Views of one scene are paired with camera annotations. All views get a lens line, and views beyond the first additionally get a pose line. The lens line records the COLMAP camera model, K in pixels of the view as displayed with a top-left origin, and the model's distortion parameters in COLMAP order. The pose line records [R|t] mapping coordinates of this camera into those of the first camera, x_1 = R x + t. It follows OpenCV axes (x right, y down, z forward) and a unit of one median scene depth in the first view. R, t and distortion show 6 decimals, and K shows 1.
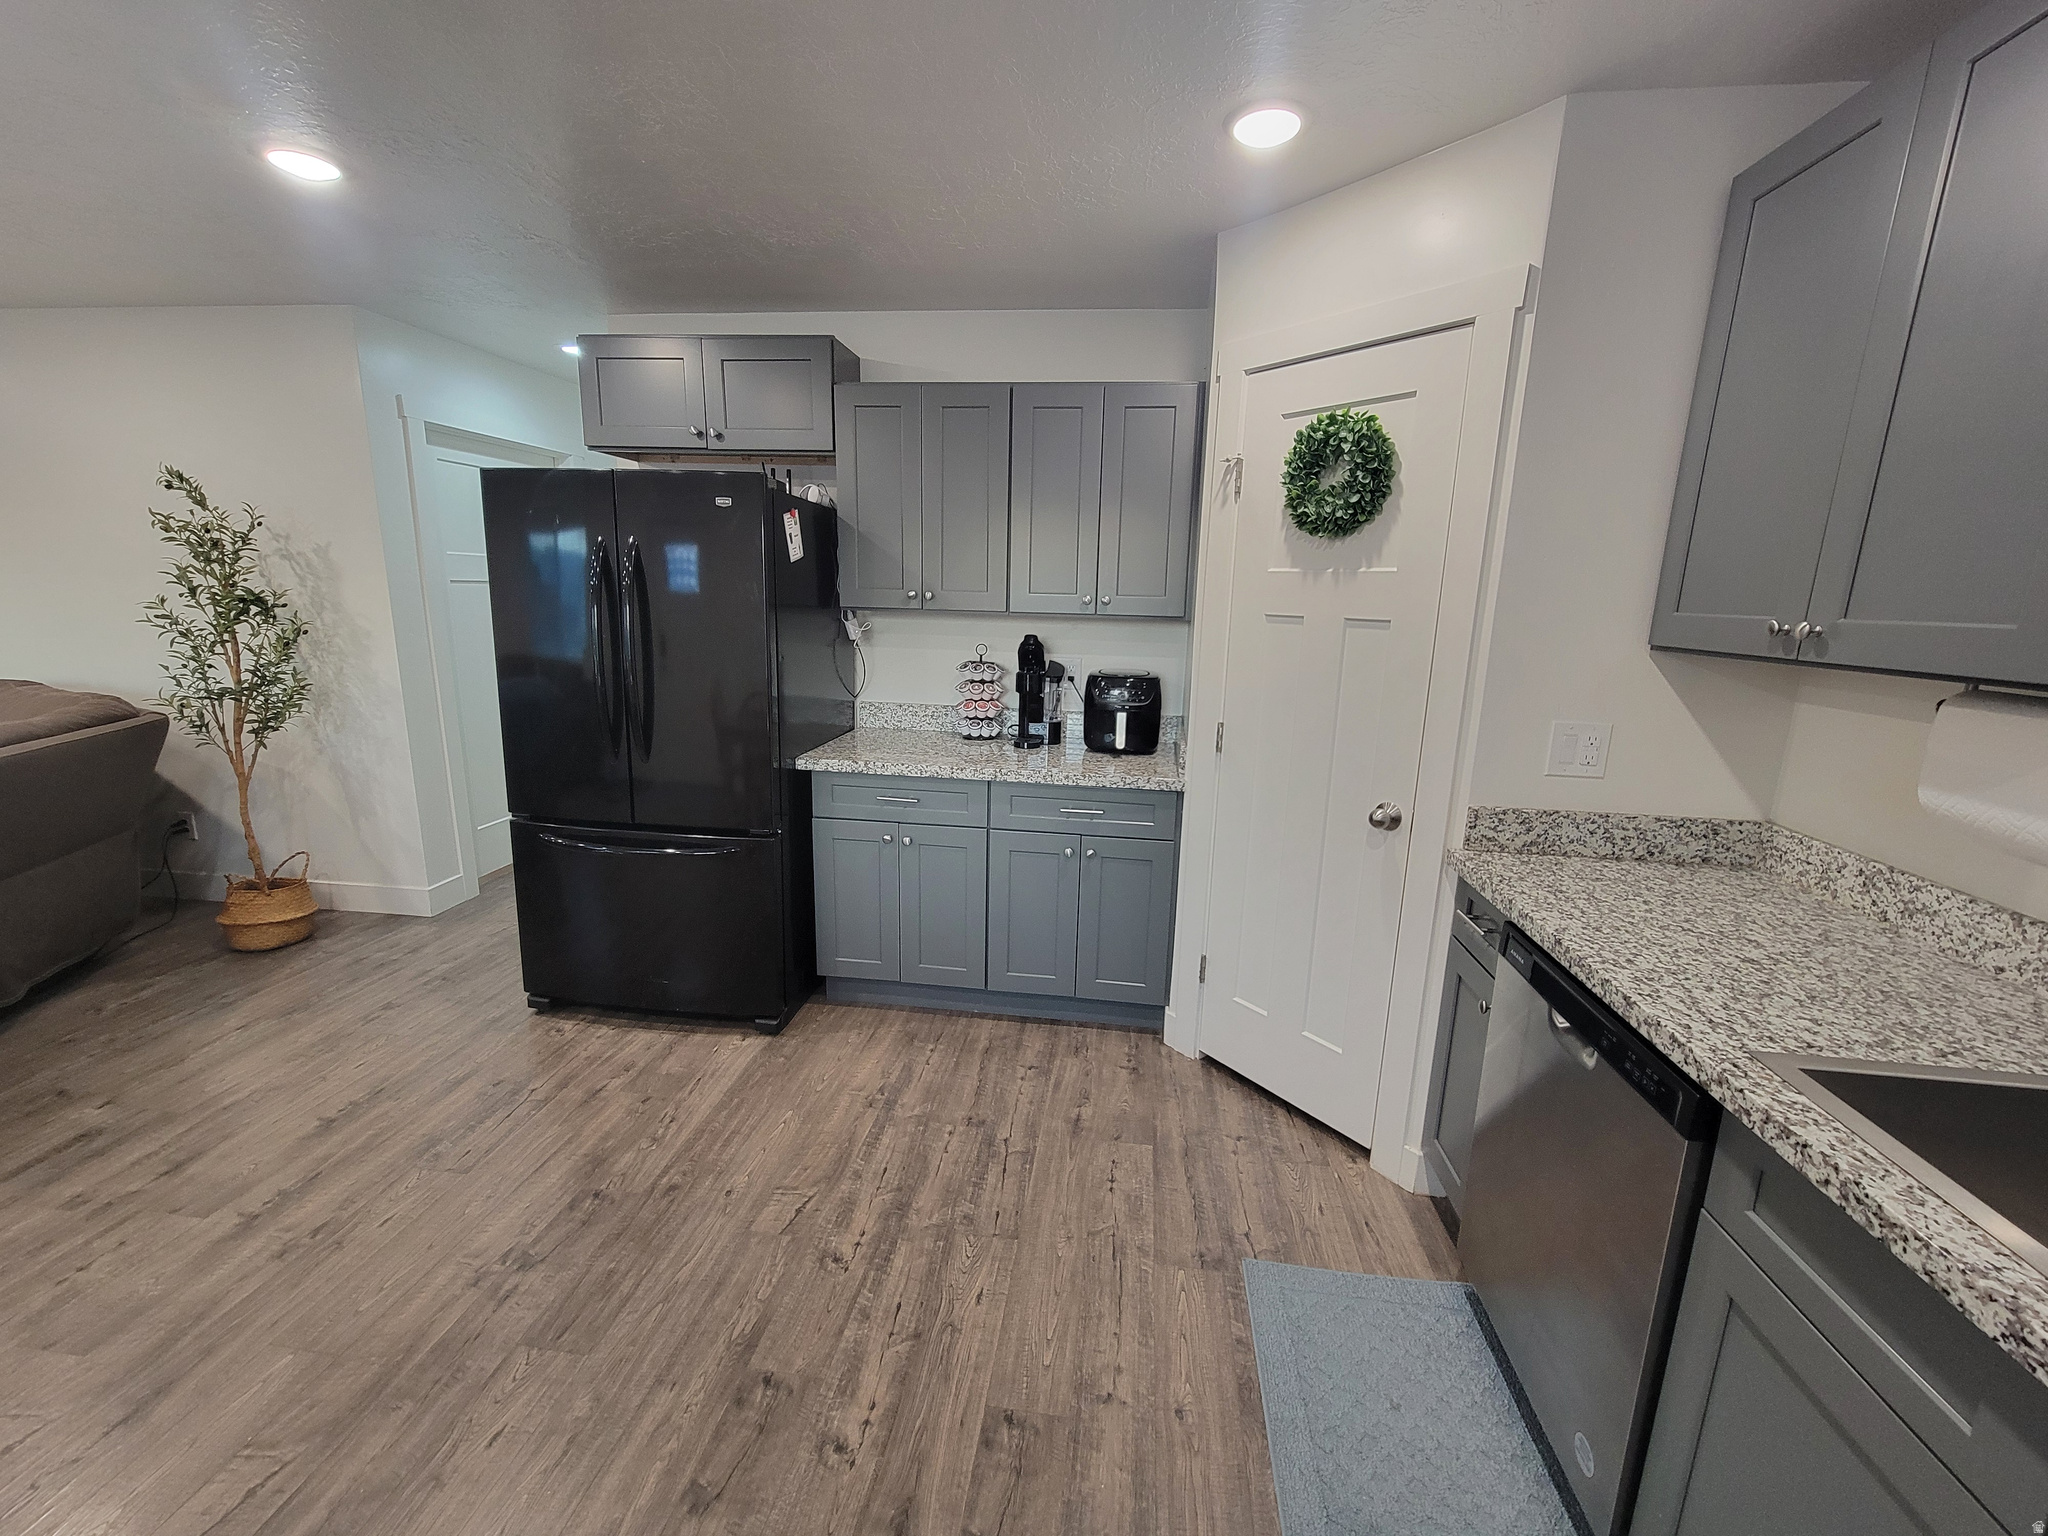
lens RADIAL K [[849.0, 0, 1024.0], [0, 849.0, 768.0], [0, 0, 1]] dist [-0.003748, -0.000085]
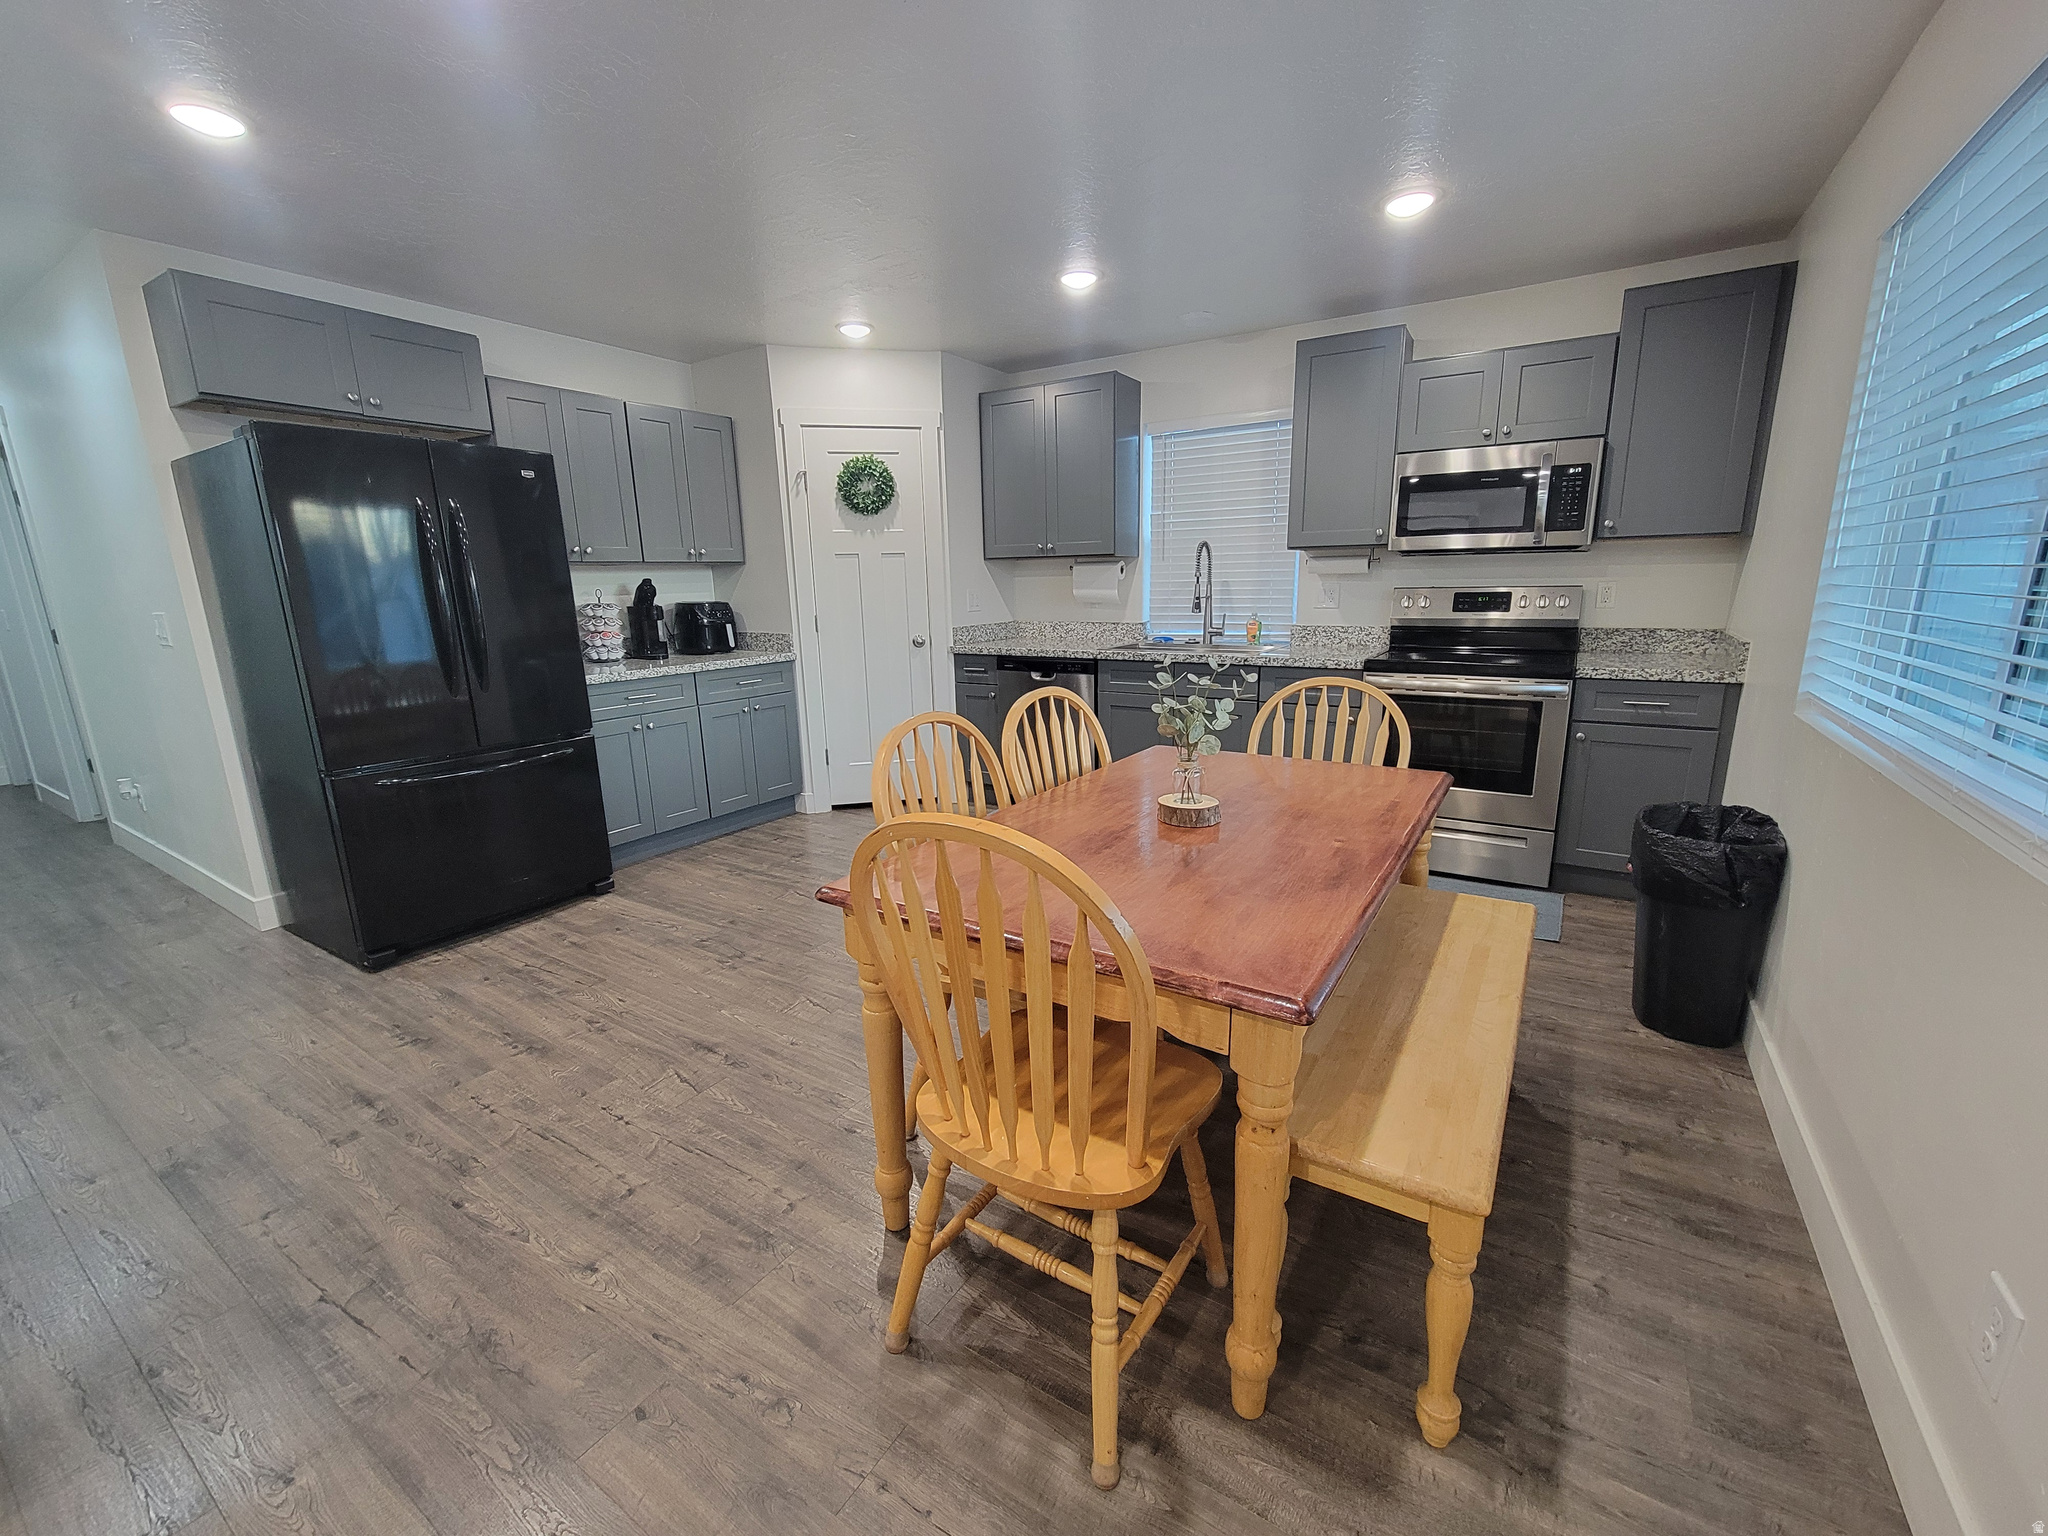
lens RADIAL K [[825.8, 0, 1033.9], [0, 825.8, 769.3], [0, 0, 1]] dist [-0.000050, 0.000402]
pose [[0.419193, -0.239487, 0.875741, -1.136362], [0.221677, 0.962387, 0.157070, 0.084182], [-0.880418, 0.128289, 0.456515, -0.177242]]
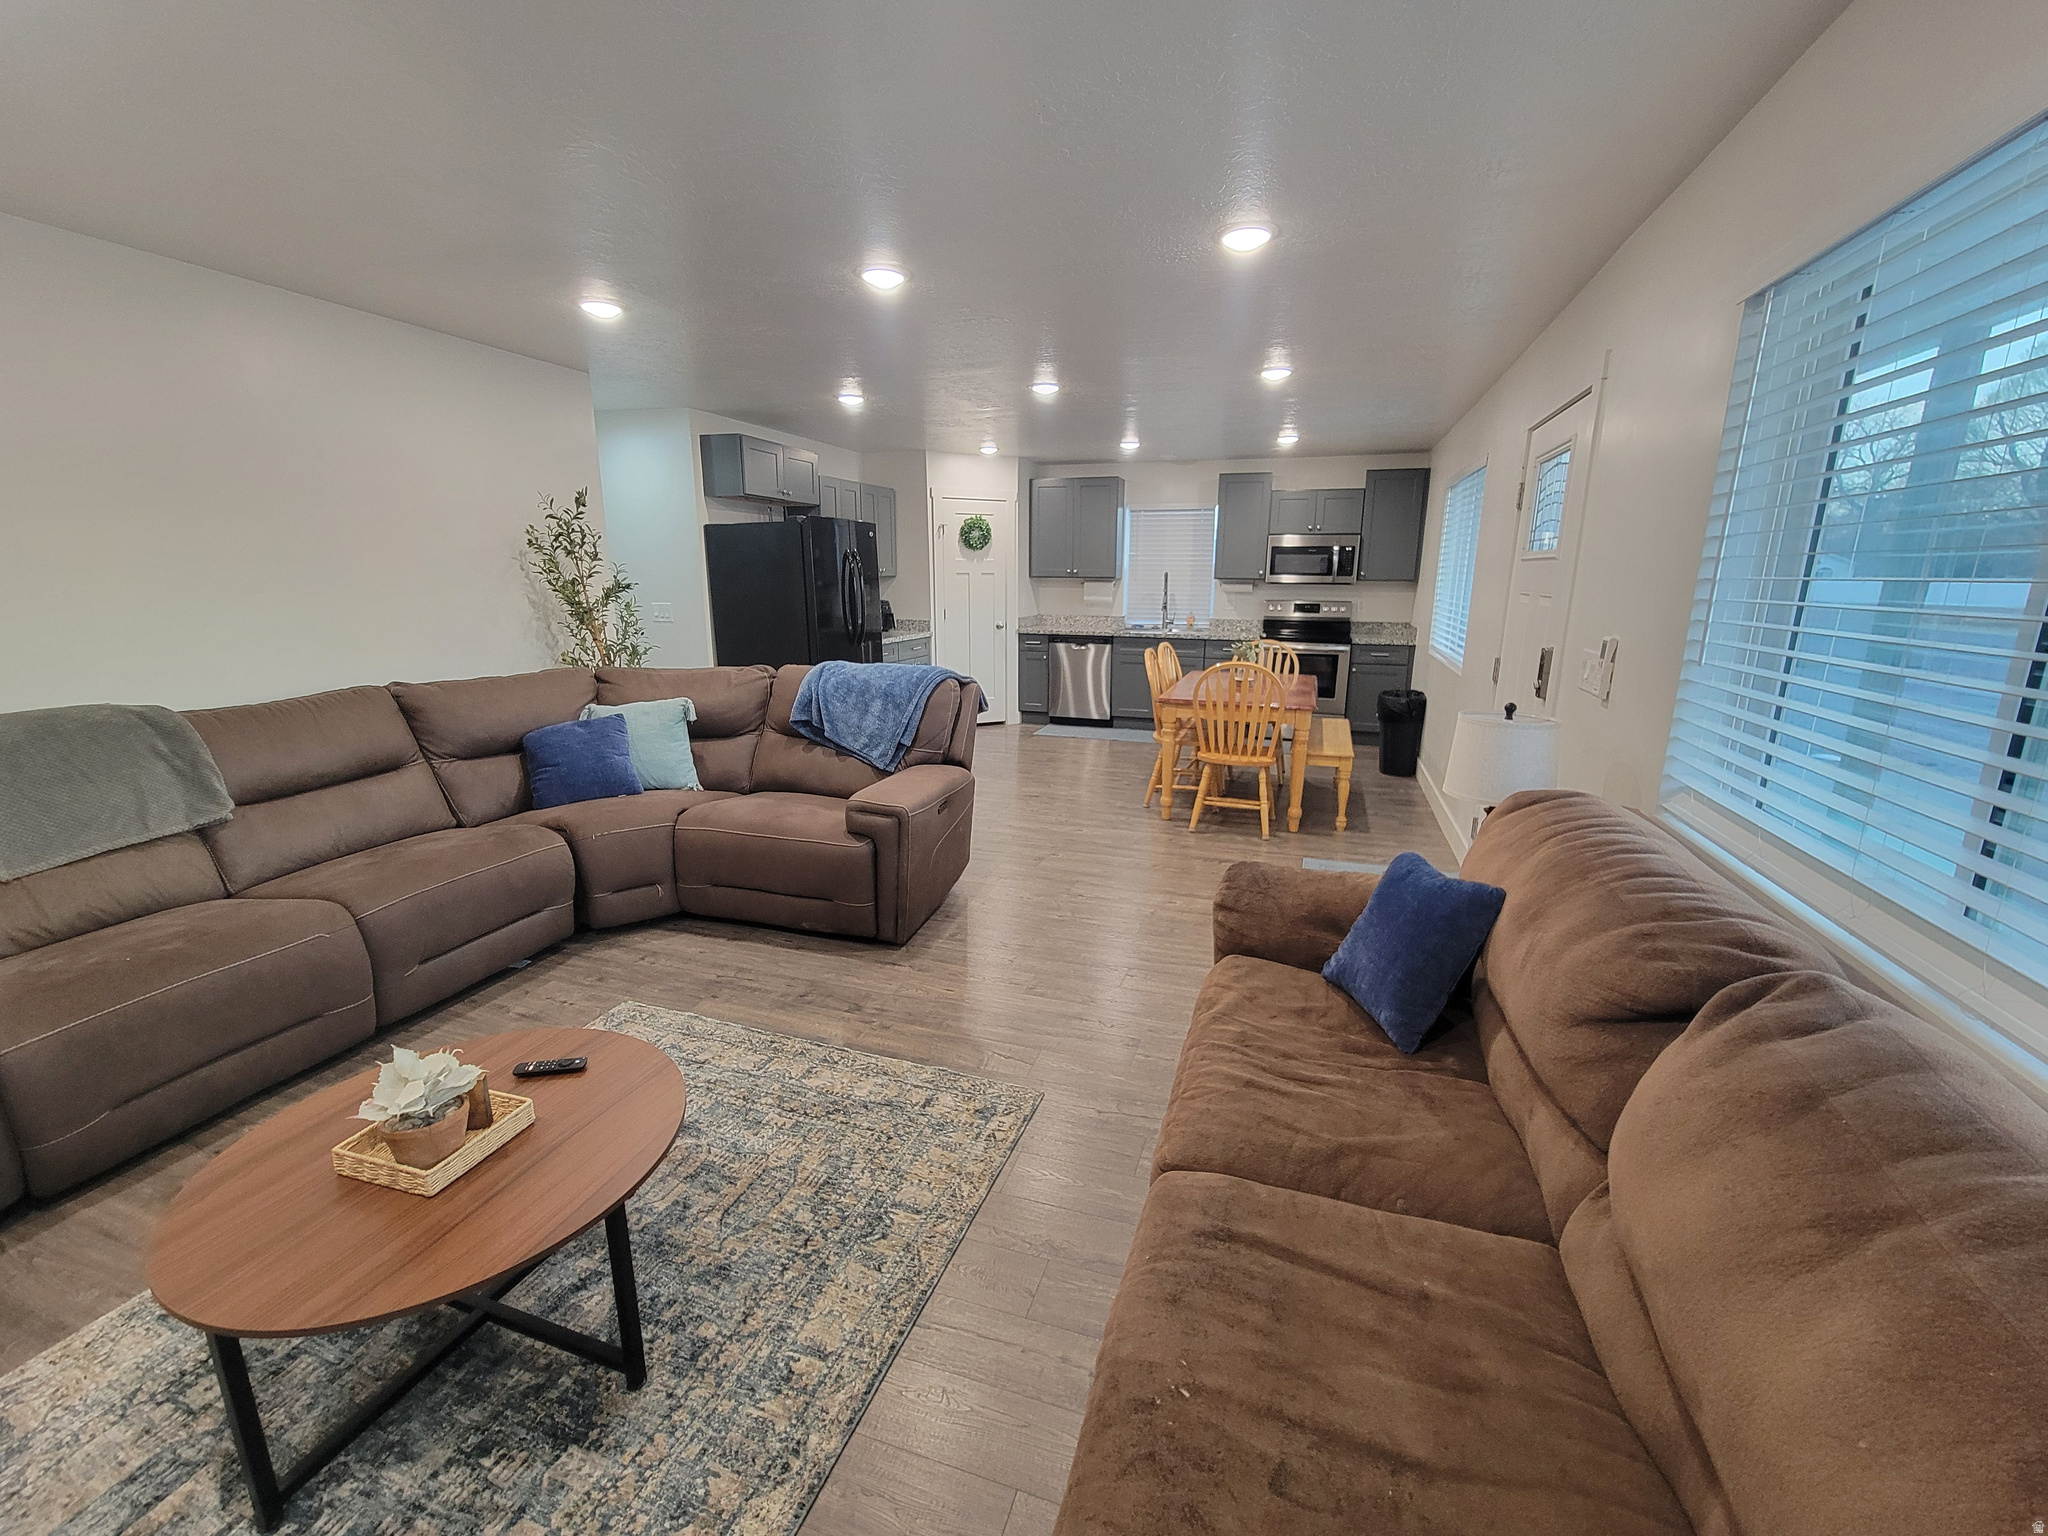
lens RADIAL K [[825.8, 0, 1033.9], [0, 825.8, 769.3], [0, 0, 1]] dist [-0.000050, 0.000402]
pose [[0.184893, -0.254264, 0.949297, -2.501770], [0.206459, 0.954444, 0.215431, -0.073368], [-0.960828, 0.156159, 0.228965, 0.090934]]
